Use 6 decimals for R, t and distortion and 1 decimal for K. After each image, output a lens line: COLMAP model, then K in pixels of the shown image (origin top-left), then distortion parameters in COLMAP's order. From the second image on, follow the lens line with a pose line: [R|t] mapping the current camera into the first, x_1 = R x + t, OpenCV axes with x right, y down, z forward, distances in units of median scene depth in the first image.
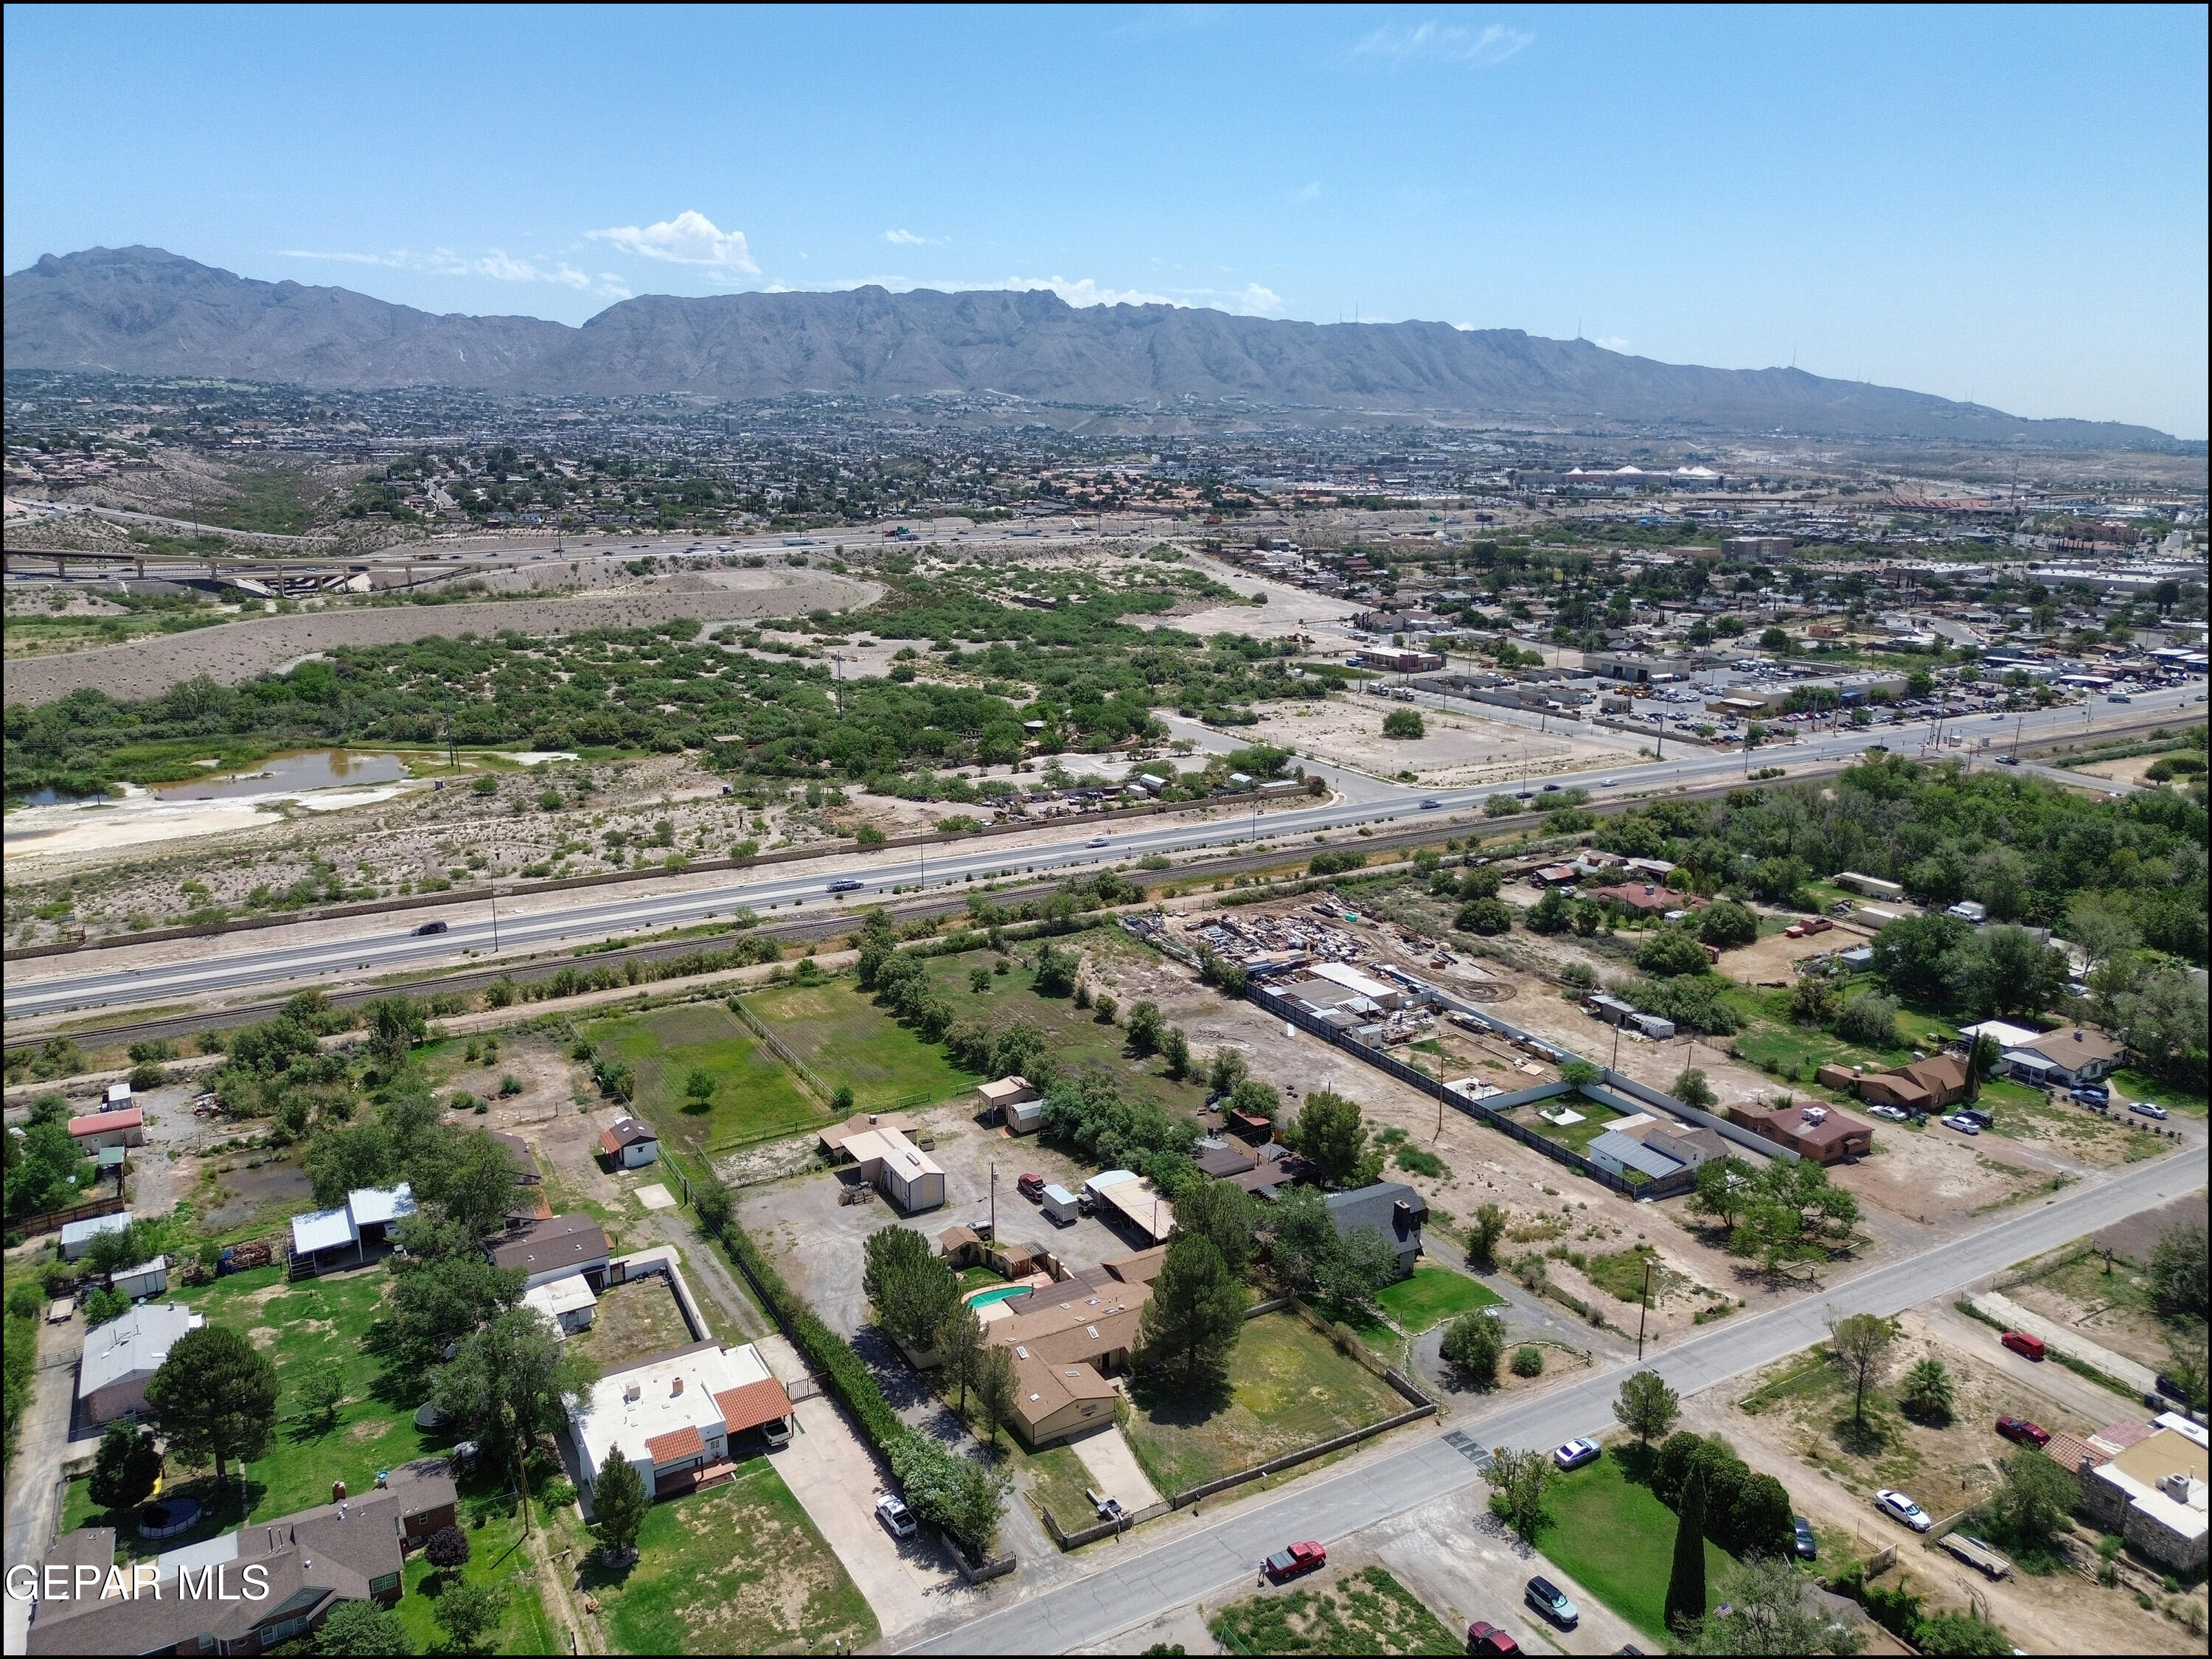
lens RADIAL K [[1569.3, 0, 1111.1], [0, 1569.3, 823.8], [0, 0, 1]] dist [0.076310, -0.077274]
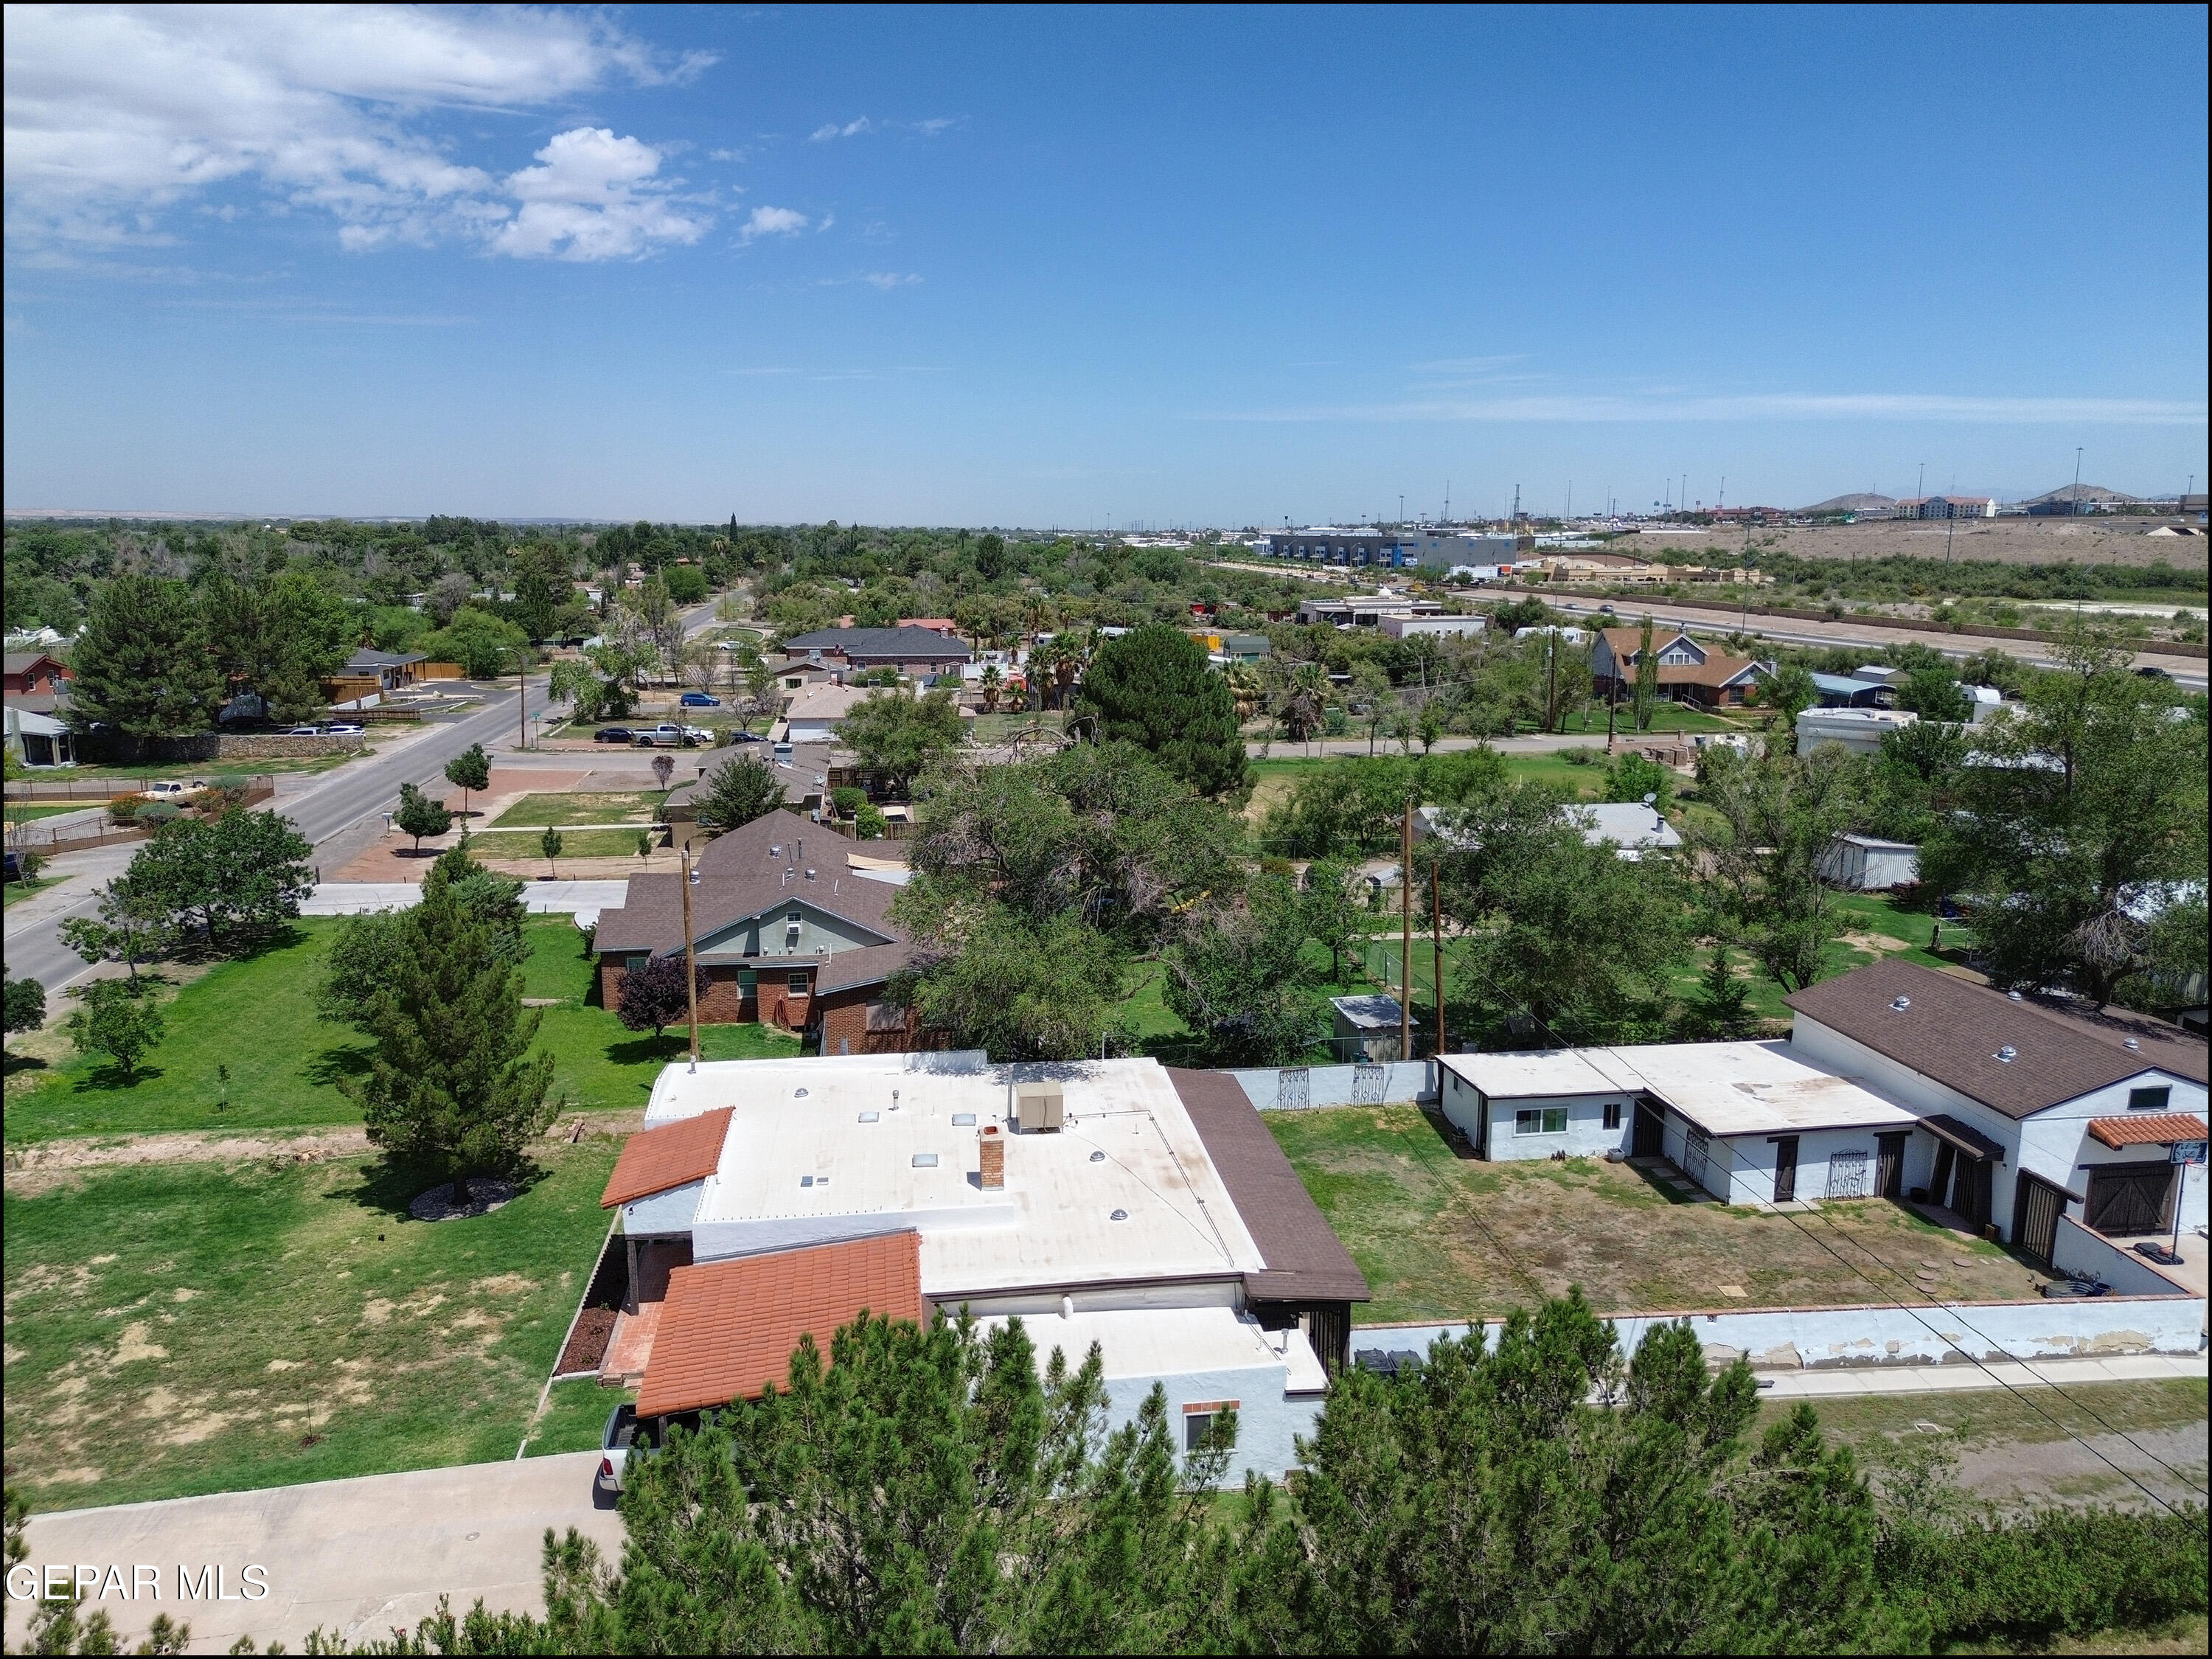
lens RADIAL K [[1569.3, 0, 1111.1], [0, 1569.3, 823.8], [0, 0, 1]] dist [0.076310, -0.077274]
pose [[-0.369244, 0.162294, -0.915052, -0.026575], [-0.219154, 0.941657, 0.255447, 0.152590], [0.903123, 0.294859, -0.312134, 0.739206]]
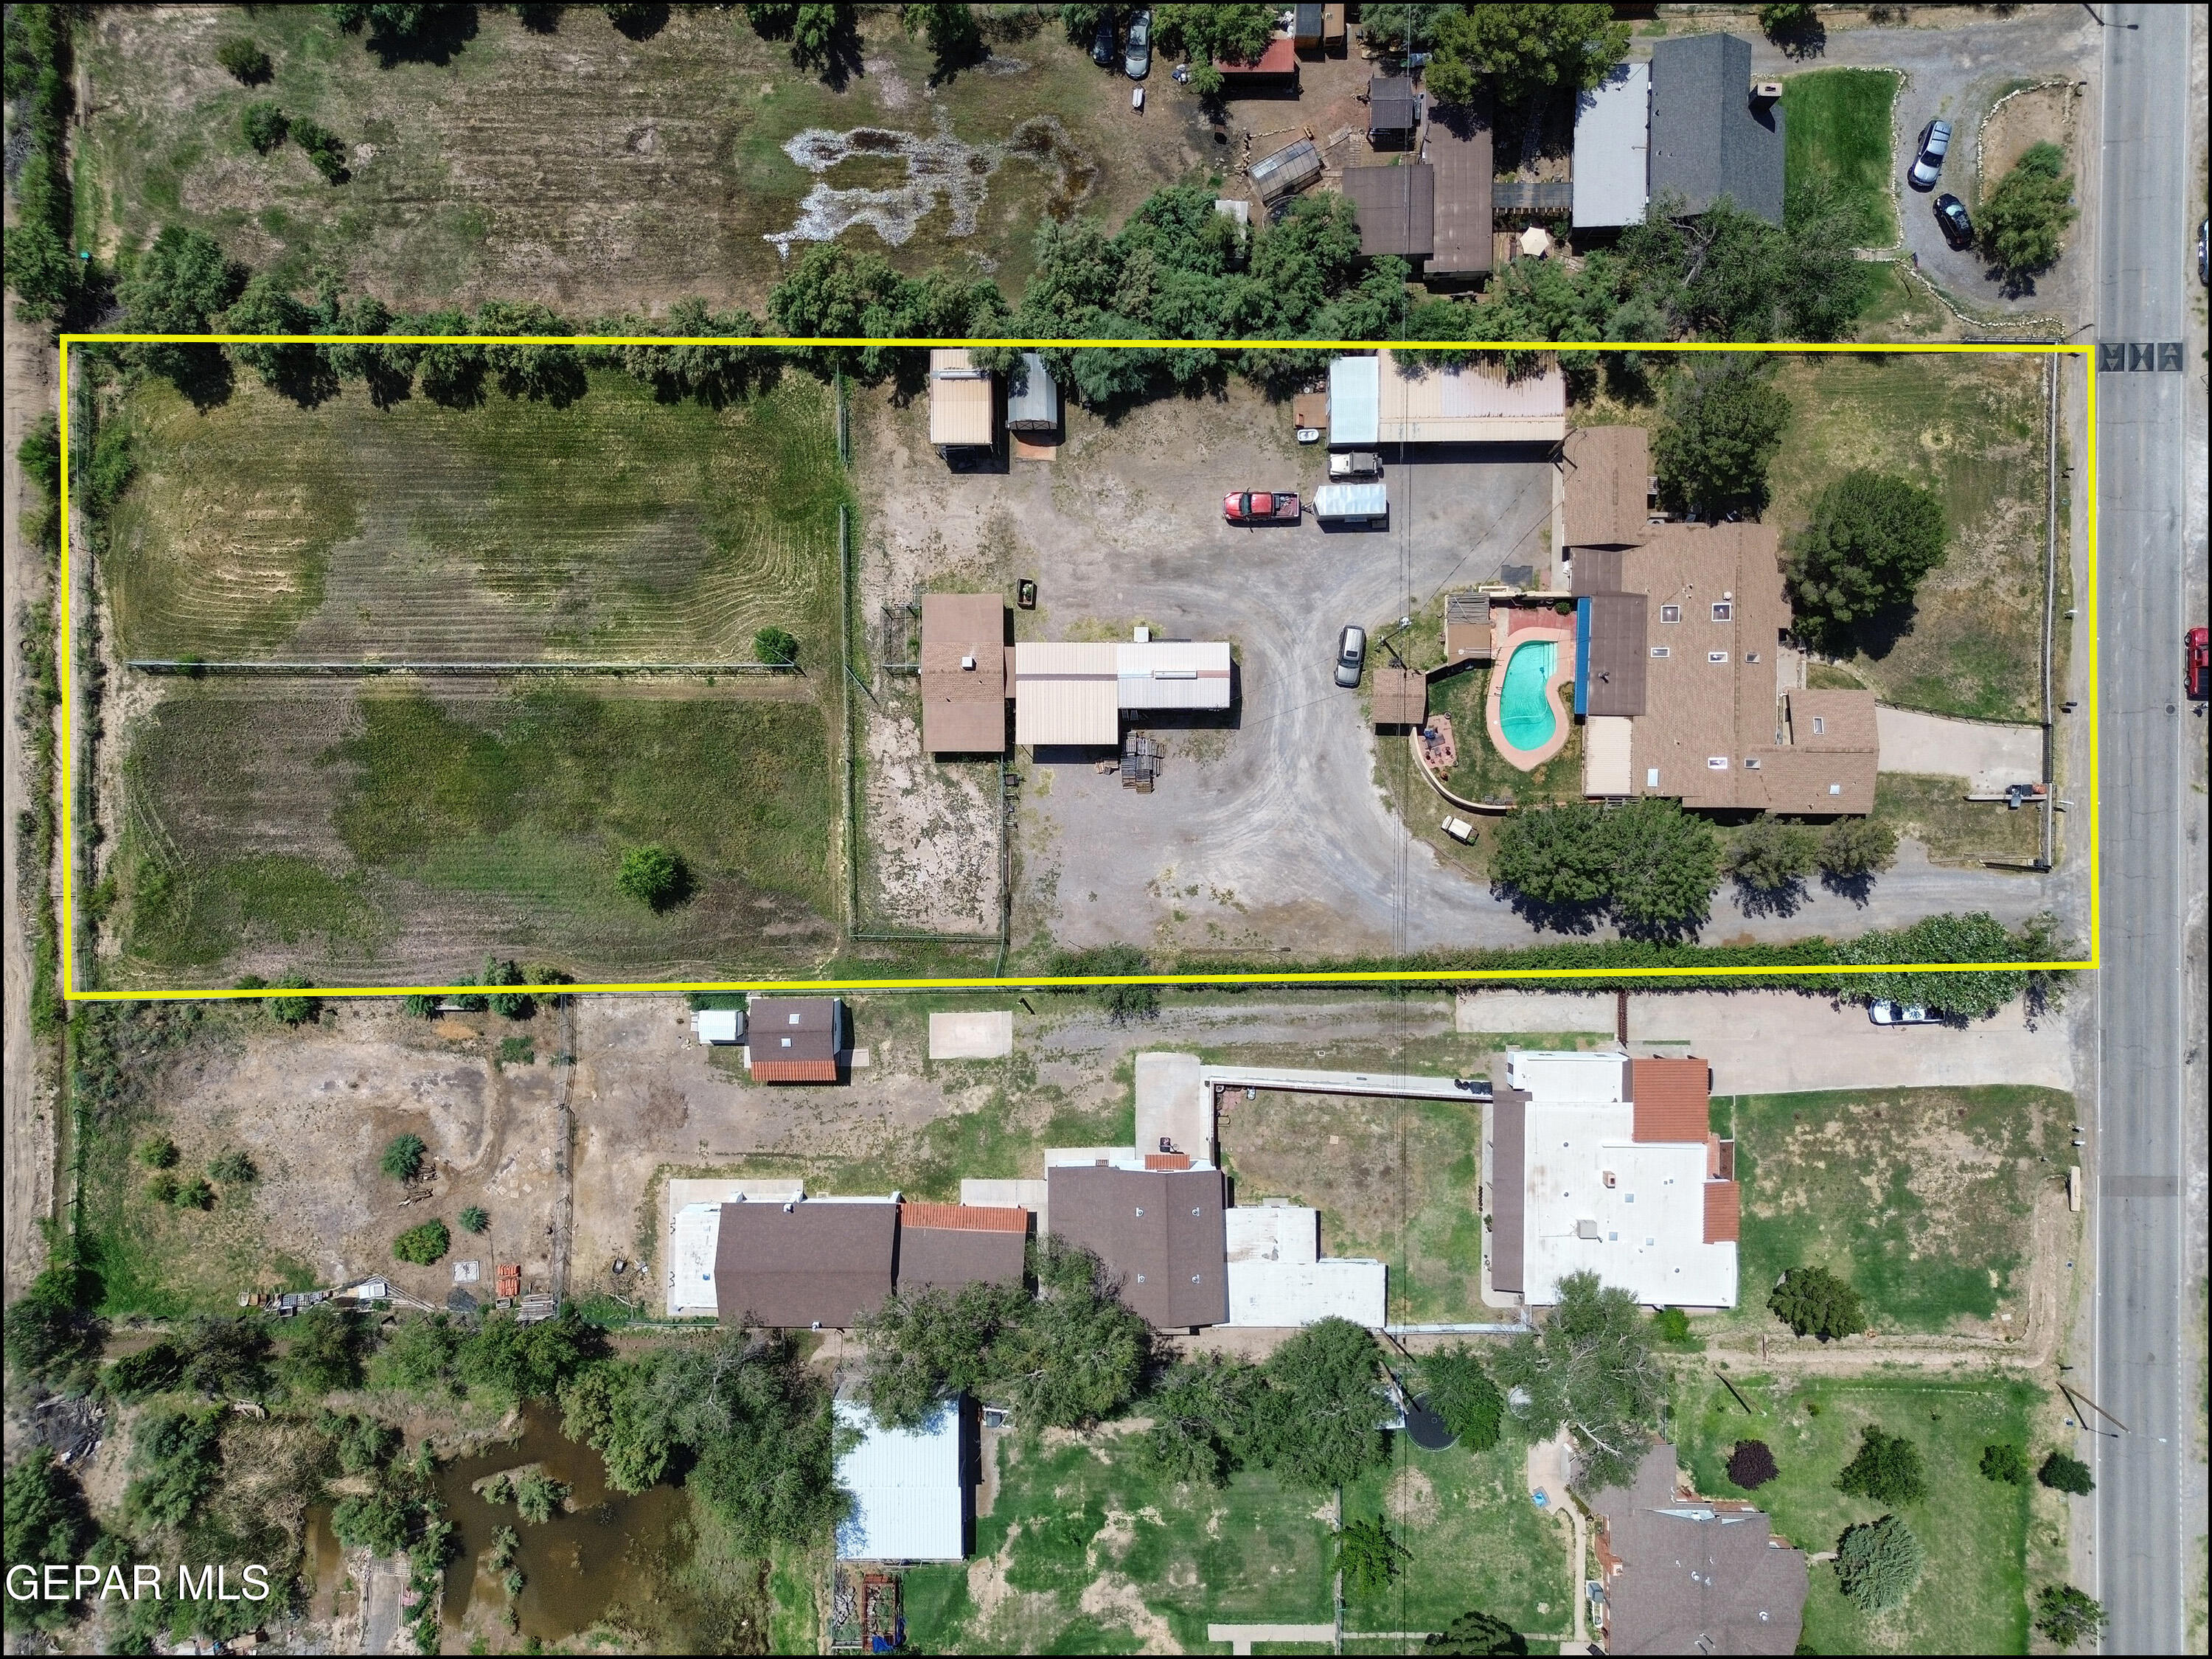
lens RADIAL K [[1569.3, 0, 1111.1], [0, 1569.3, 823.8], [0, 0, 1]] dist [0.076310, -0.077274]
pose [[0.502677, -0.864462, -0.004588, -0.163886], [0.208976, 0.116365, 0.970973, -0.328629], [-0.838835, -0.489045, 0.239145, 0.751406]]
